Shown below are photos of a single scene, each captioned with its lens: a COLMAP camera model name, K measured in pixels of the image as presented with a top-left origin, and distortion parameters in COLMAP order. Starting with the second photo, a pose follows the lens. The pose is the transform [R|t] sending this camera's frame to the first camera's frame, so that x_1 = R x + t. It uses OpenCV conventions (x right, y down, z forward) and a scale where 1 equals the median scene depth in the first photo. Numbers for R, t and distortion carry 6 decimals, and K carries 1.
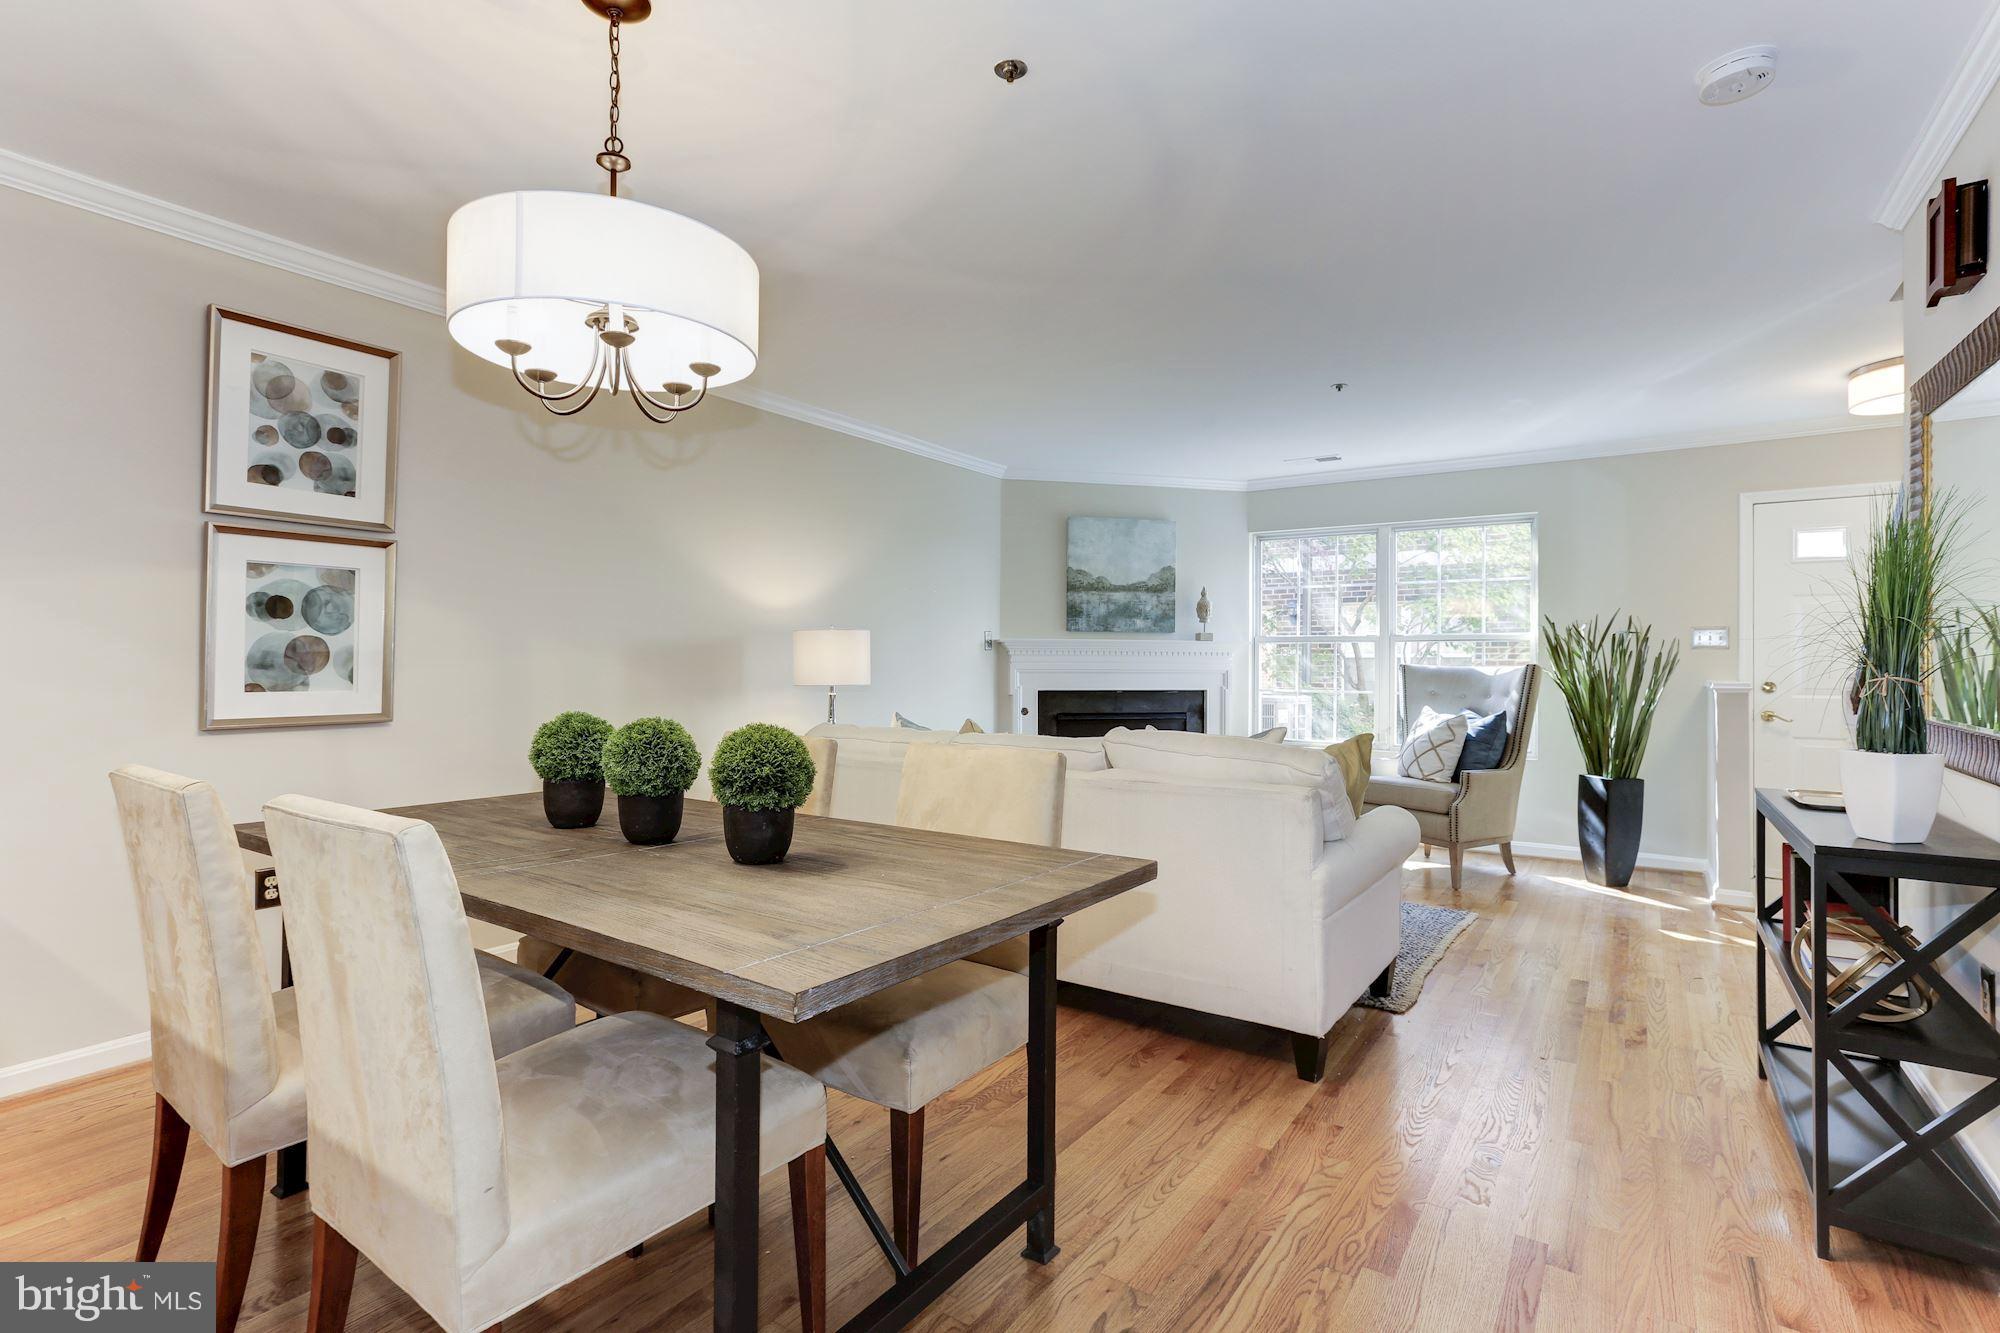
lens RADIAL K [[941.4, 0, 1010.1], [0, 941.4, 656.4], [0, 0, 1]] dist [-0.010443, 0.007246]
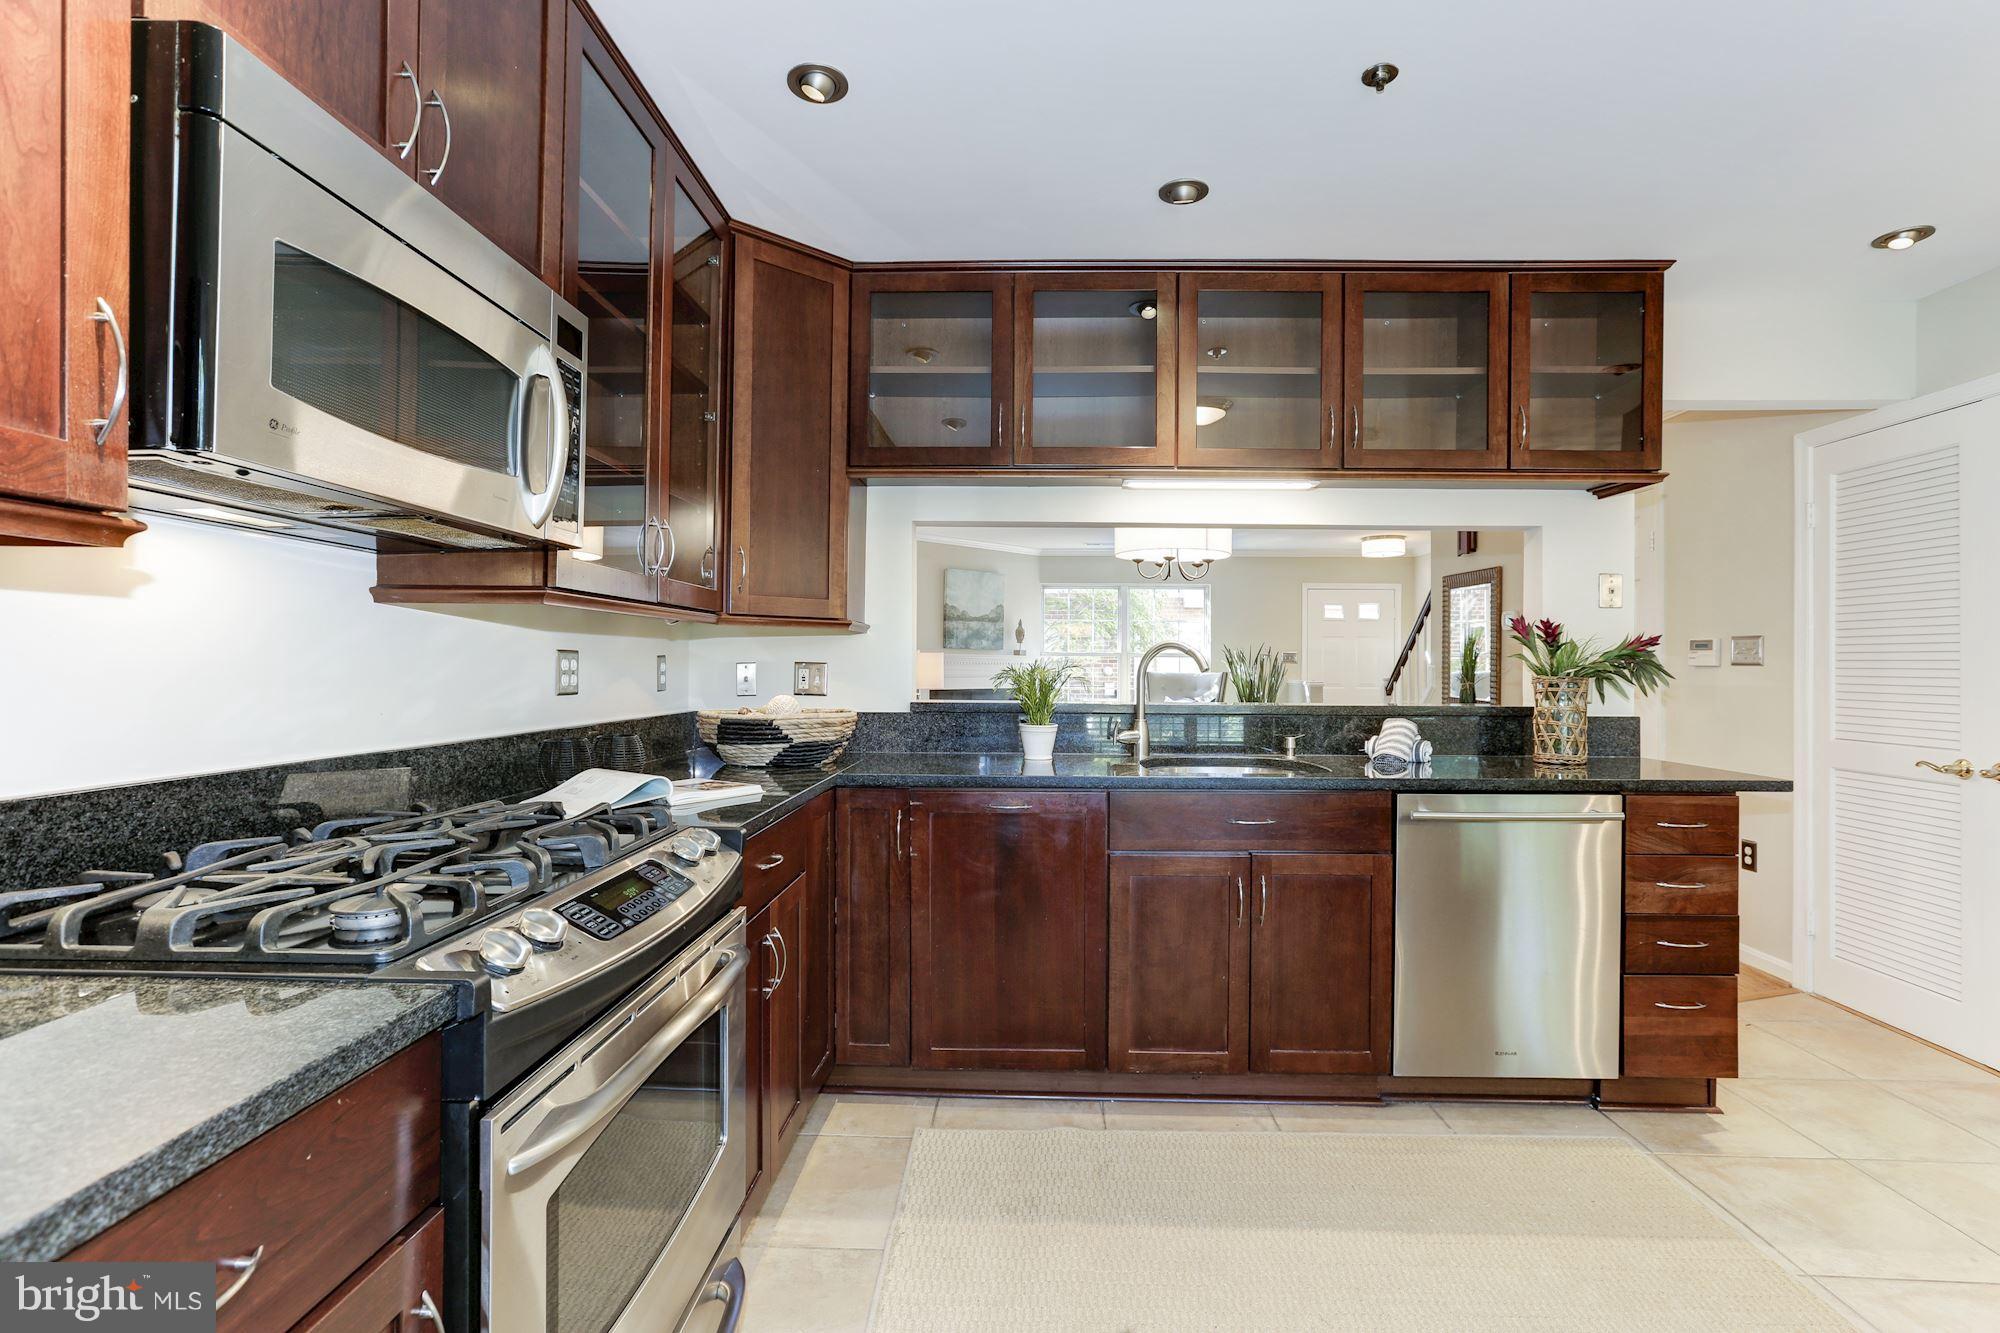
lens RADIAL K [[941.4, 0, 1017.6], [0, 941.4, 652.1], [0, 0, 1]] dist [-0.010443, 0.007246]
pose [[0.843680, 0.007051, 0.536801, -0.774648], [-0.006044, 0.999975, -0.003636, -0.021183], [-0.536813, -0.000177, 0.843701, -0.330730]]
